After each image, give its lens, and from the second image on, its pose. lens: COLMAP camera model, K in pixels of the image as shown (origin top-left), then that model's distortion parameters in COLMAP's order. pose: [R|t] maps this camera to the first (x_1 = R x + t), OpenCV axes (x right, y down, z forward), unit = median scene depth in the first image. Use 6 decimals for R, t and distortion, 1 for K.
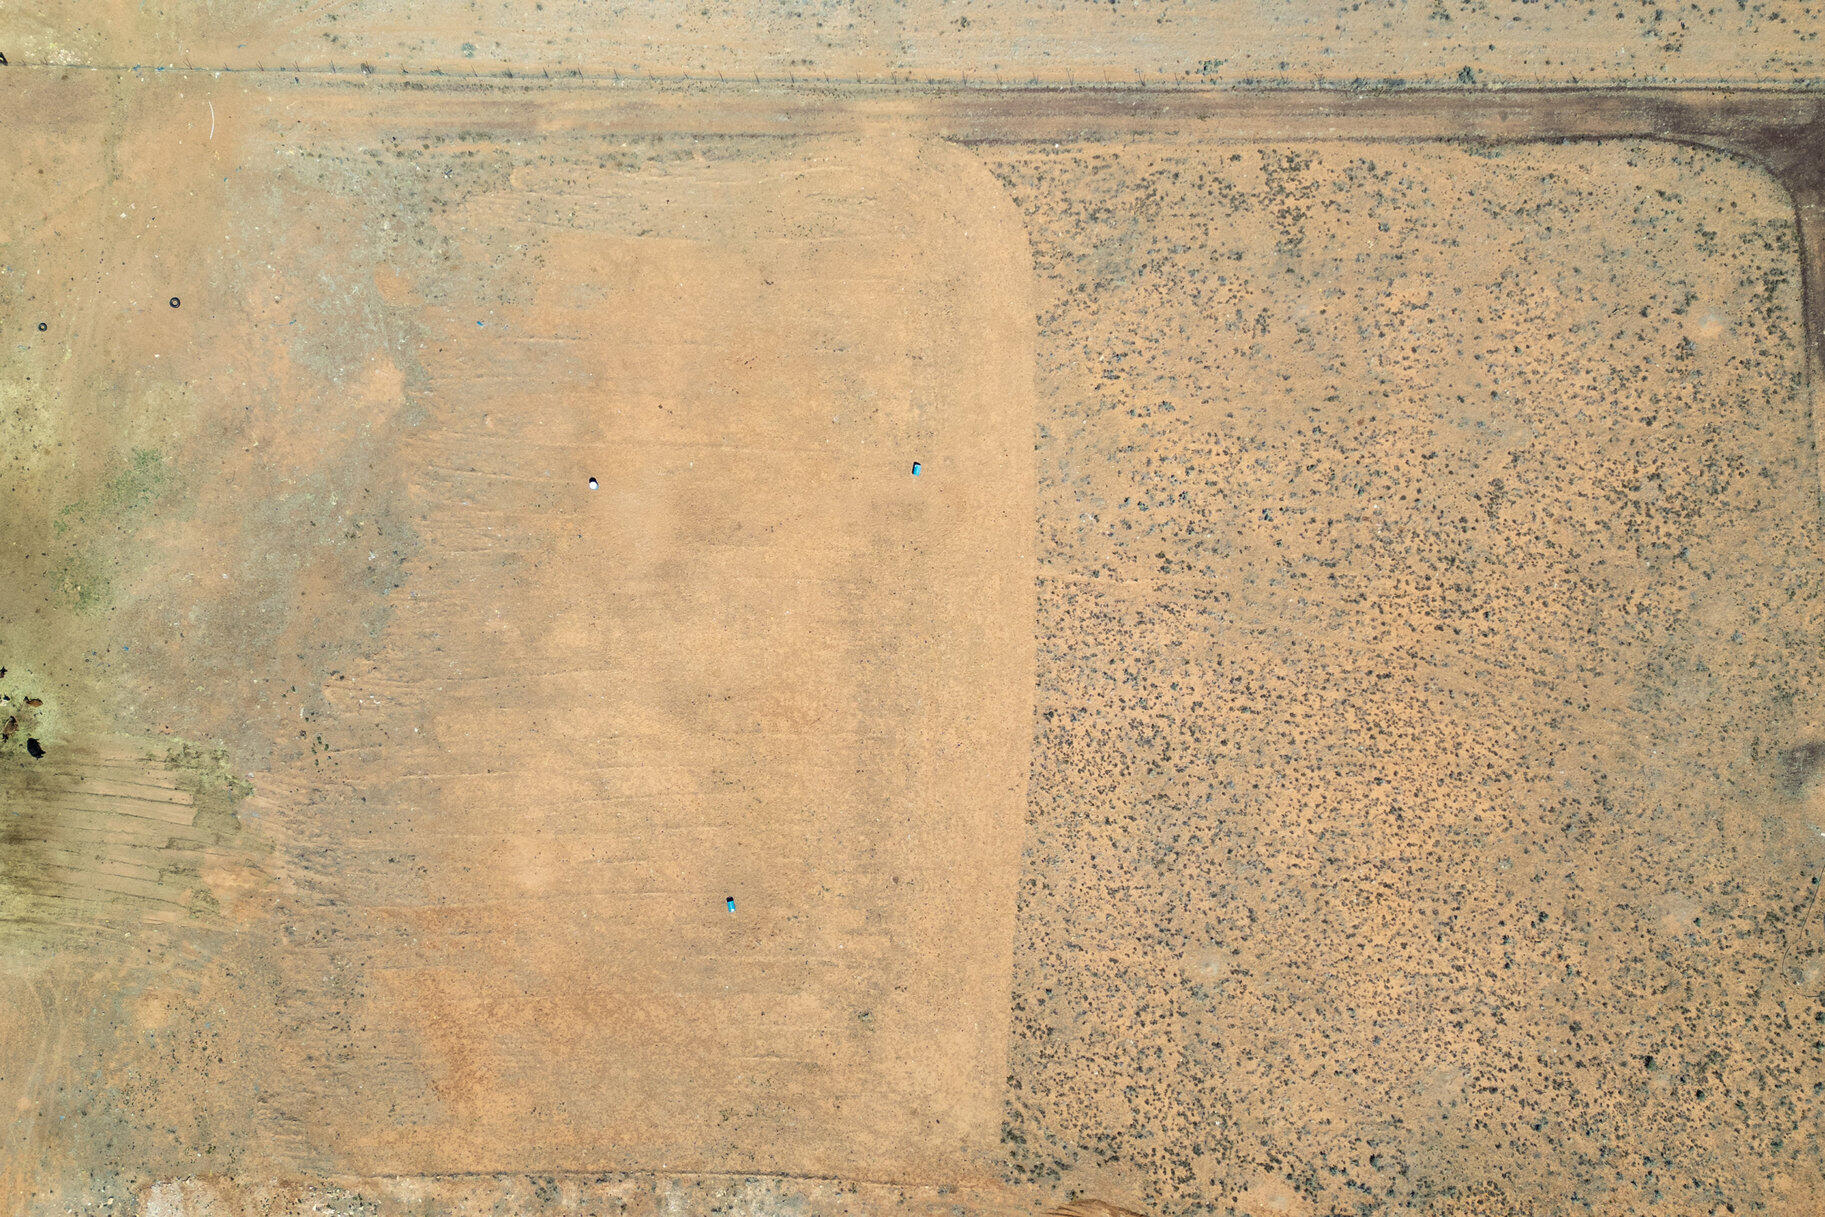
lens RADIAL K [[1498.8, 0, 912.5], [0, 1498.8, 608.5], [0, 0, 1]] dist [0.136714, -0.194828]
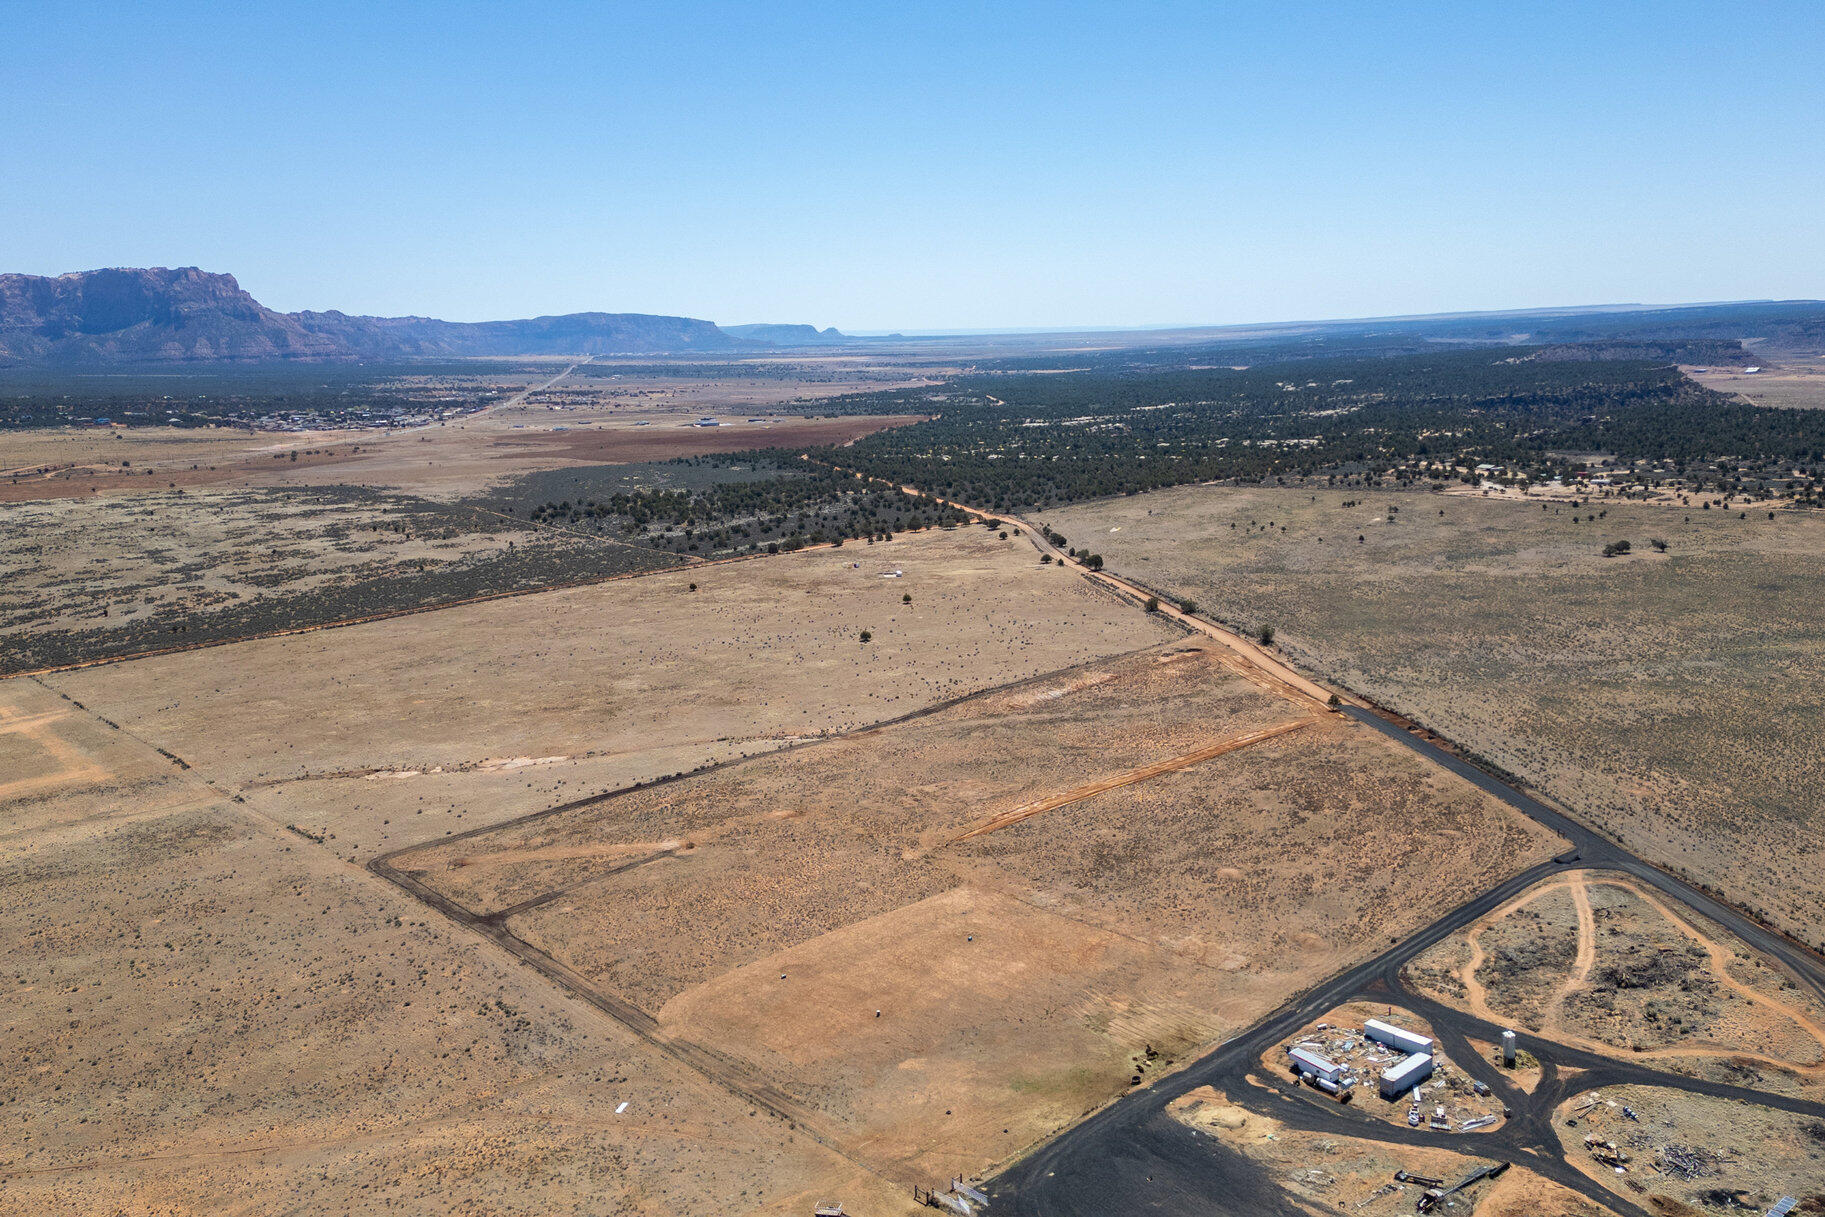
lens RADIAL K [[1504.5, 0, 912.5], [0, 1504.5, 608.5], [0, 0, 1]] dist [0.092353, -0.097441]
pose [[-0.670813, -0.093685, 0.735685, -1.821571], [0.740165, -0.146818, 0.656201, -1.413073], [0.046535, 0.984717, 0.167830, 0.047366]]
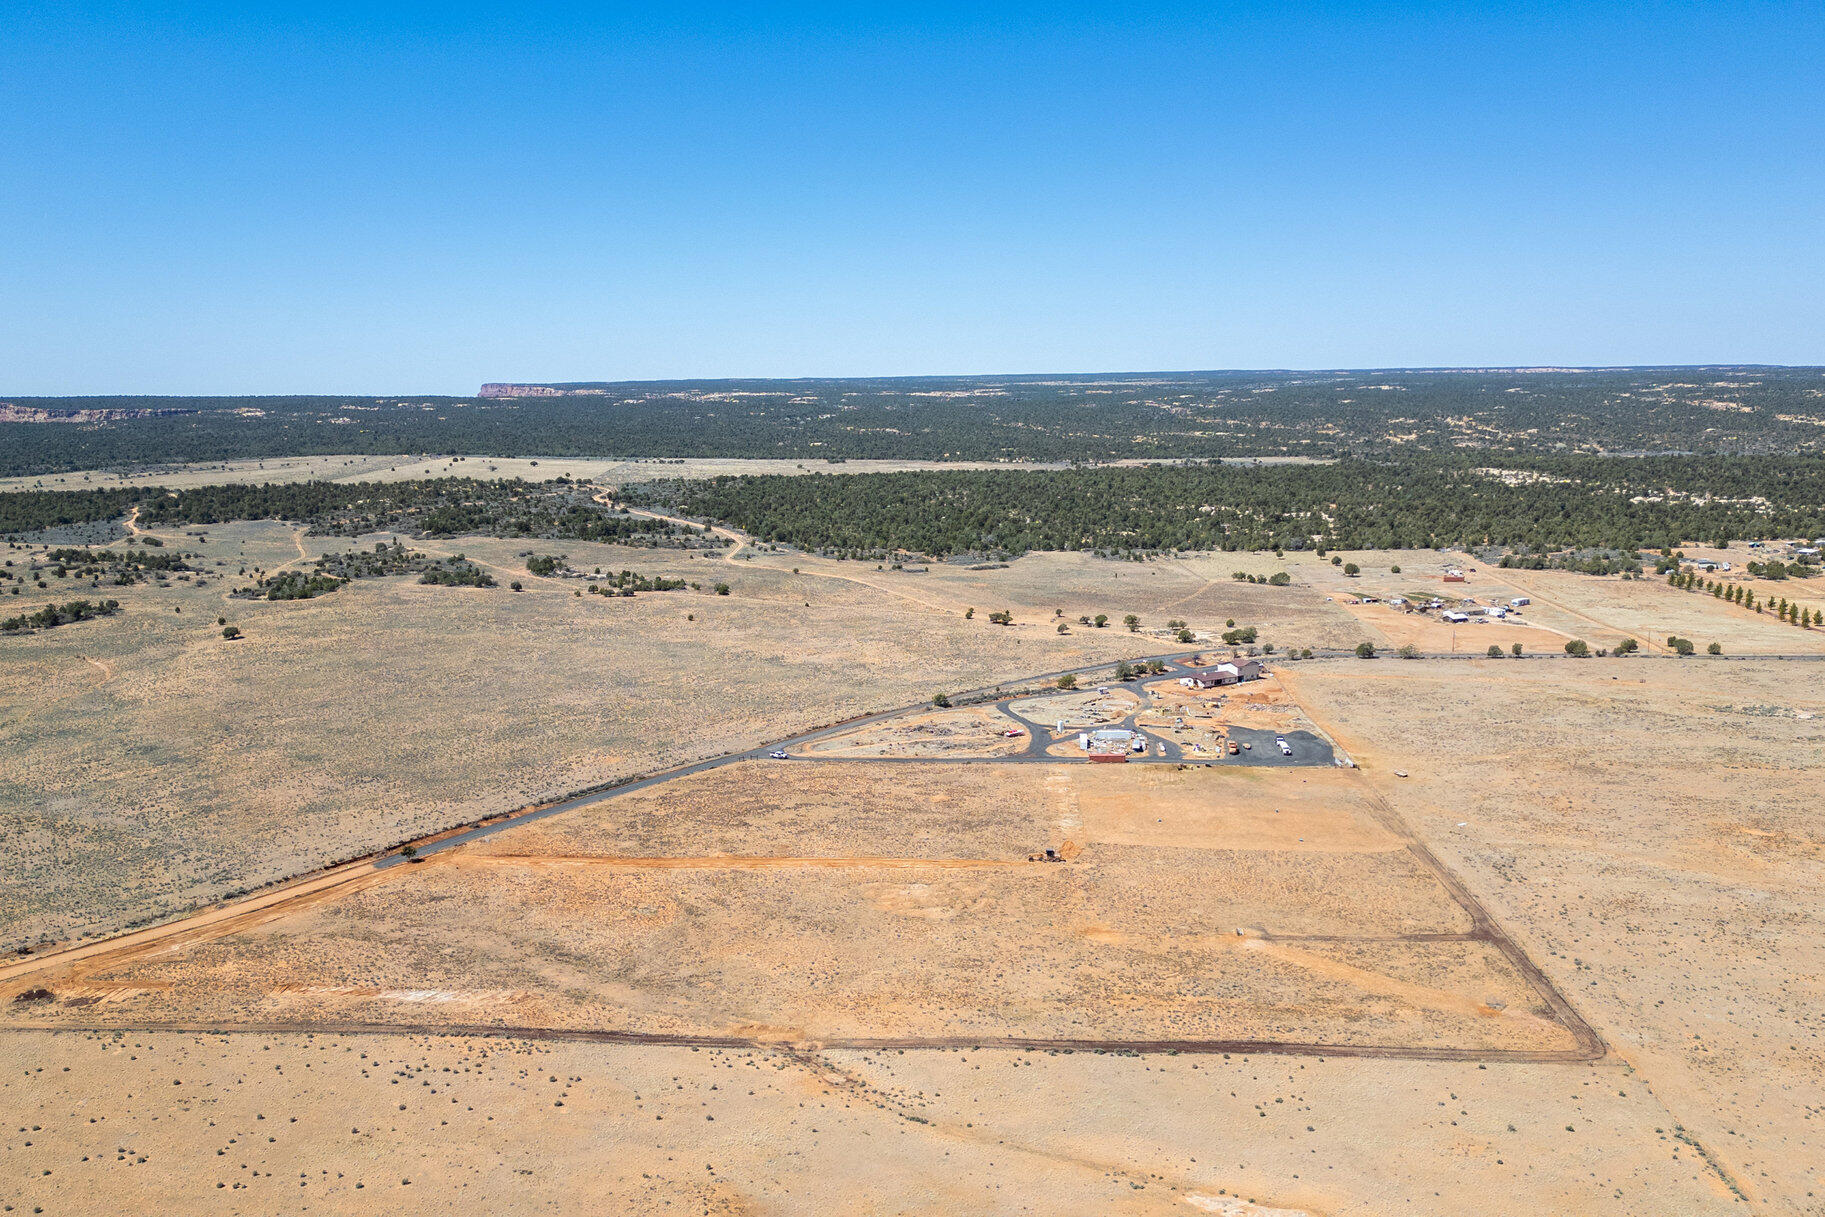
lens RADIAL K [[1504.5, 0, 912.5], [0, 1504.5, 608.5], [0, 0, 1]] dist [0.092353, -0.097441]
pose [[-0.046771, 0.156233, -0.986612, 3.213462], [-0.998730, 0.011193, 0.049118, 0.582055], [0.018717, 0.987657, 0.155511, -0.021502]]
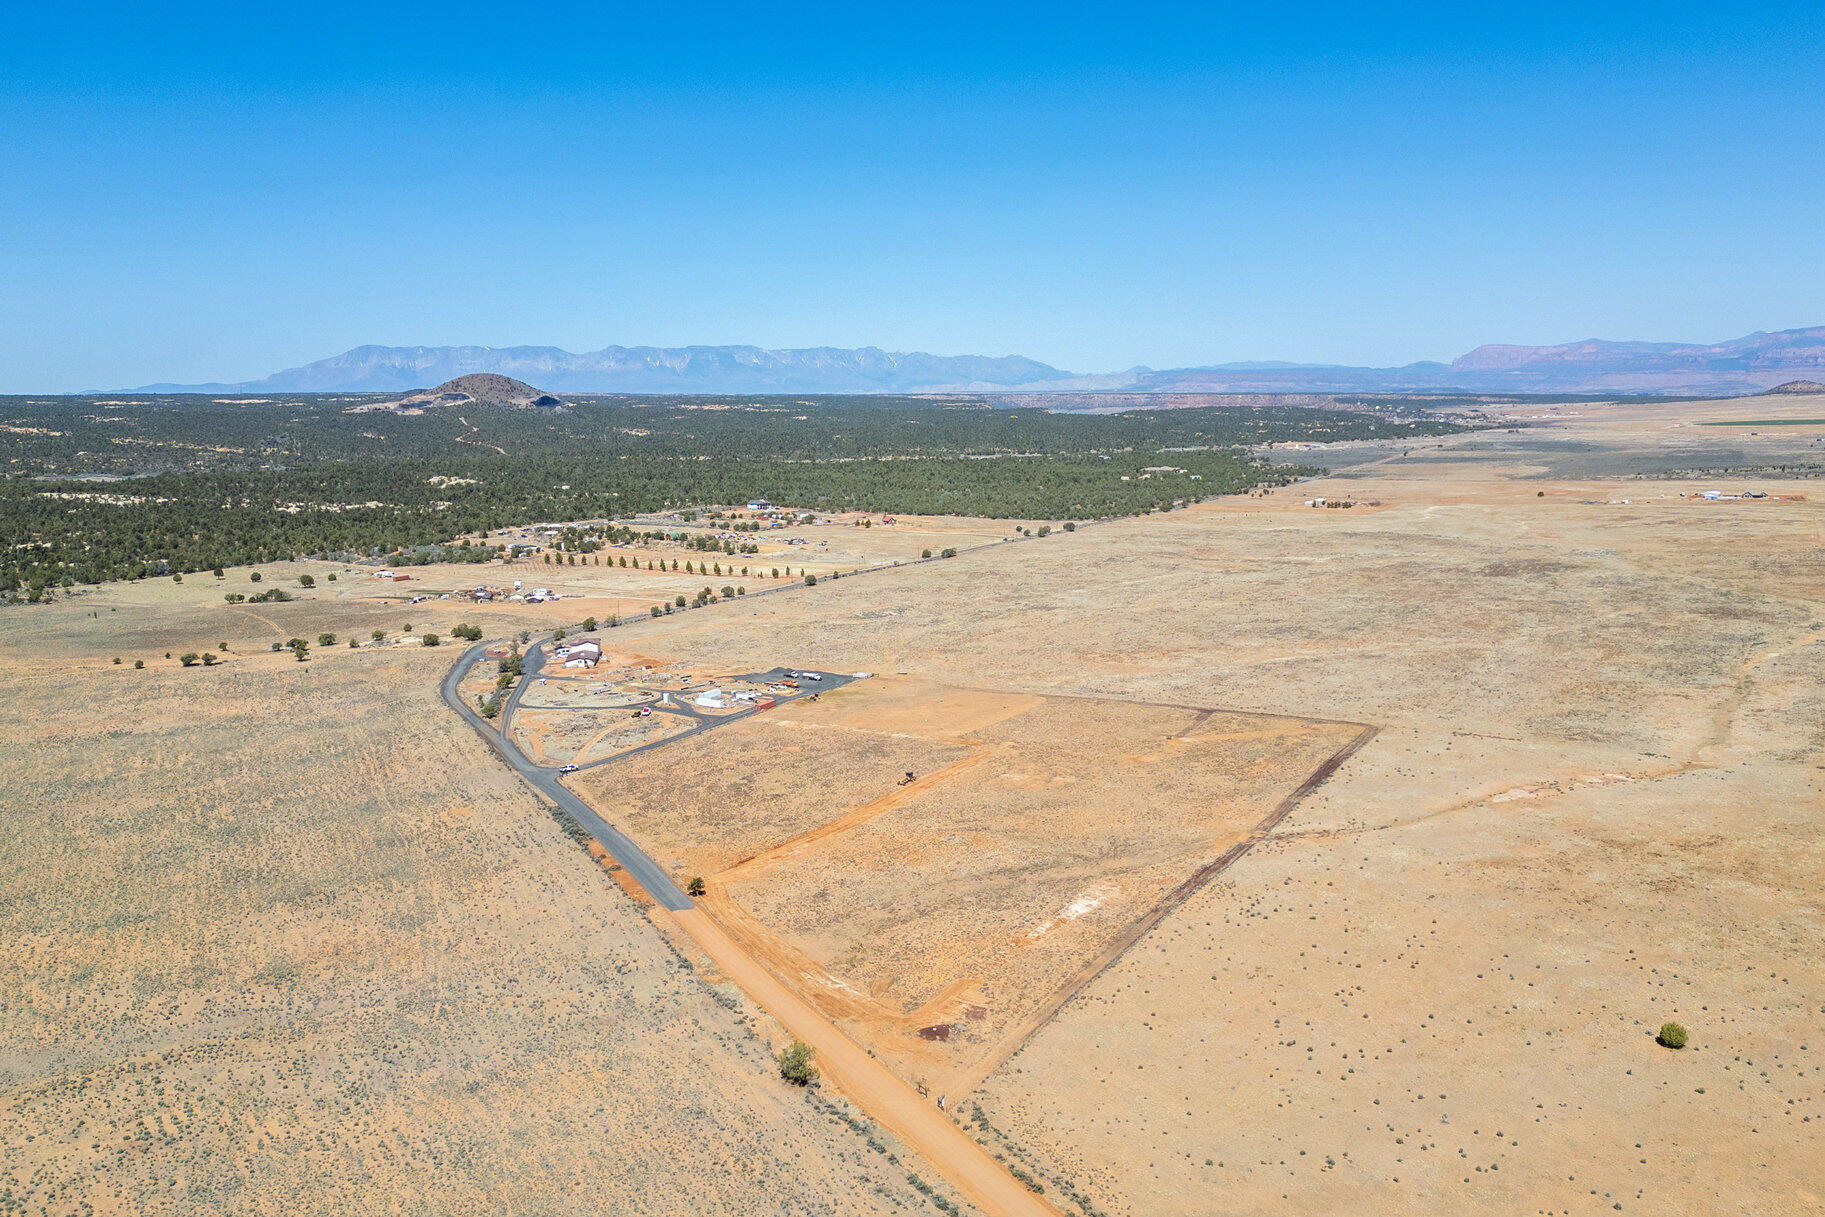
lens RADIAL K [[1498.8, 0, 912.5], [0, 1498.8, 608.5], [0, 0, 1]] dist [0.136714, -0.194828]
pose [[0.881591, 0.065993, -0.467378, 1.896052], [-0.471961, 0.138169, -0.870725, 4.034347], [0.007116, 0.988208, 0.152955, -0.009092]]
